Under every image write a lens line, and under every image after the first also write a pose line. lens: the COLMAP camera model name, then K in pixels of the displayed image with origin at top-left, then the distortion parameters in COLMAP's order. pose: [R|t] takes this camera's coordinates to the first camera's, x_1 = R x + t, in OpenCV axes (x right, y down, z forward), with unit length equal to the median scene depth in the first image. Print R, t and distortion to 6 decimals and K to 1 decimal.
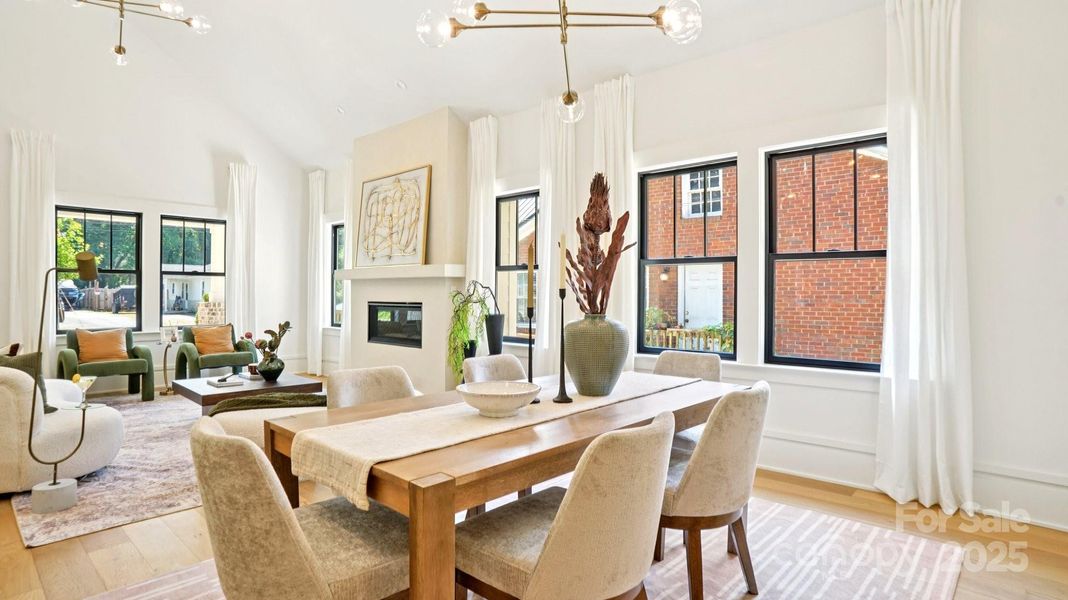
lens RADIAL K [[548.9, 0, 521.5], [0, 548.9, 299.5], [0, 0, 1]] dist [-0.112474, 0.059959]
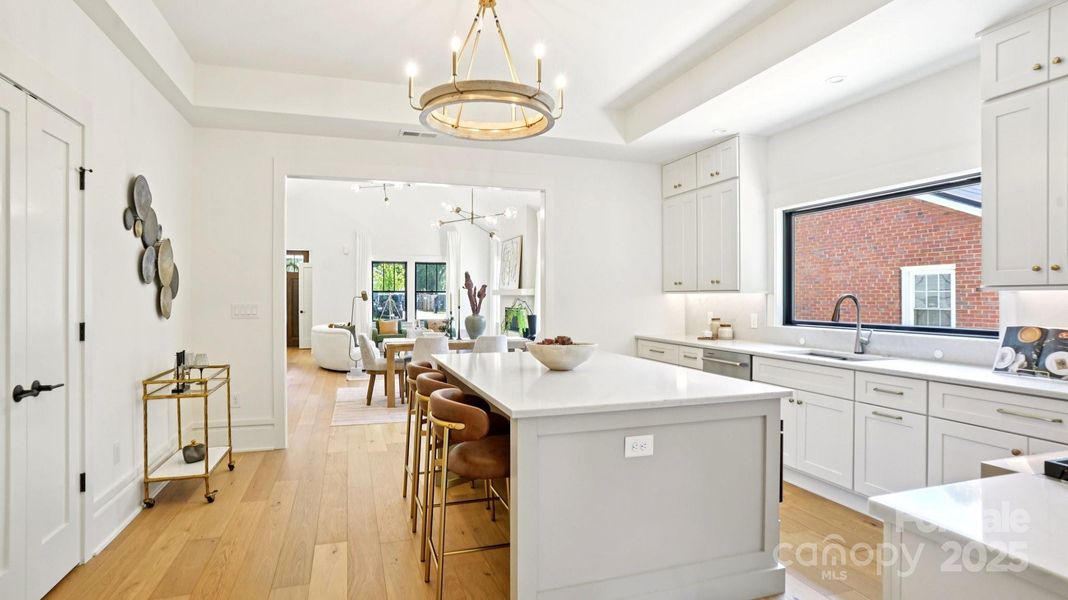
lens RADIAL K [[548.9, 0, 521.5], [0, 548.9, 299.5], [0, 0, 1]] dist [-0.112474, 0.059959]
pose [[0.863250, 0.001724, -0.504773, 0.703271], [-0.004477, 0.999981, -0.004242, -0.015705], [0.504757, 0.005922, 0.863241, -0.570627]]
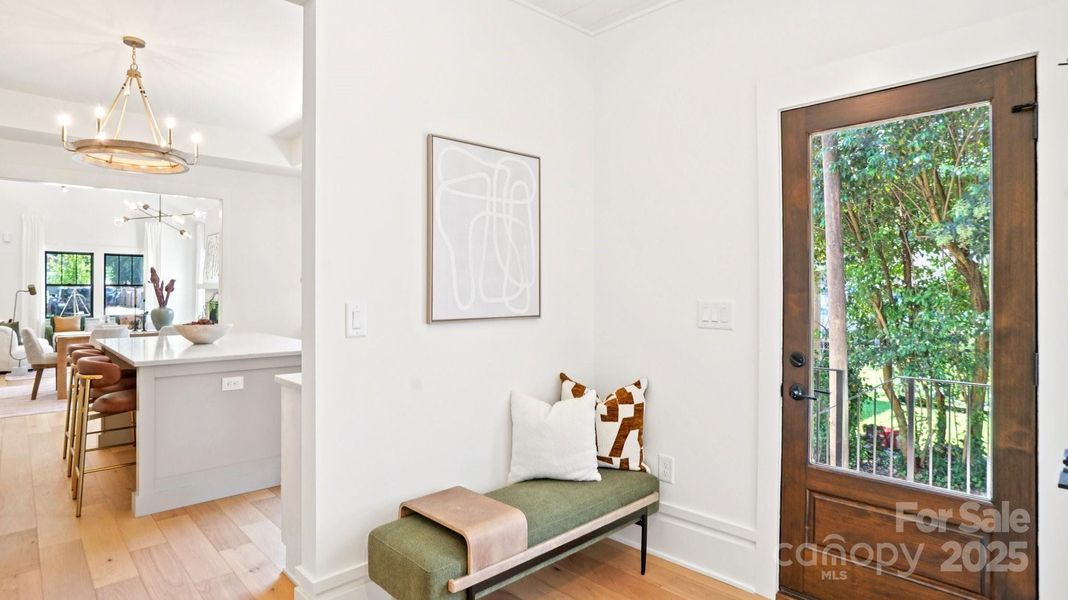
lens RADIAL K [[559.3, 0, 534.2], [0, 559.3, 289.5], [0, 0, 1]] dist [-0.077132, 0.035539]
pose [[0.997734, -0.000580, -0.067285, 0.944609], [-0.000325, 0.999910, -0.013440, -0.012435], [0.067287, 0.013432, 0.997643, -0.777227]]
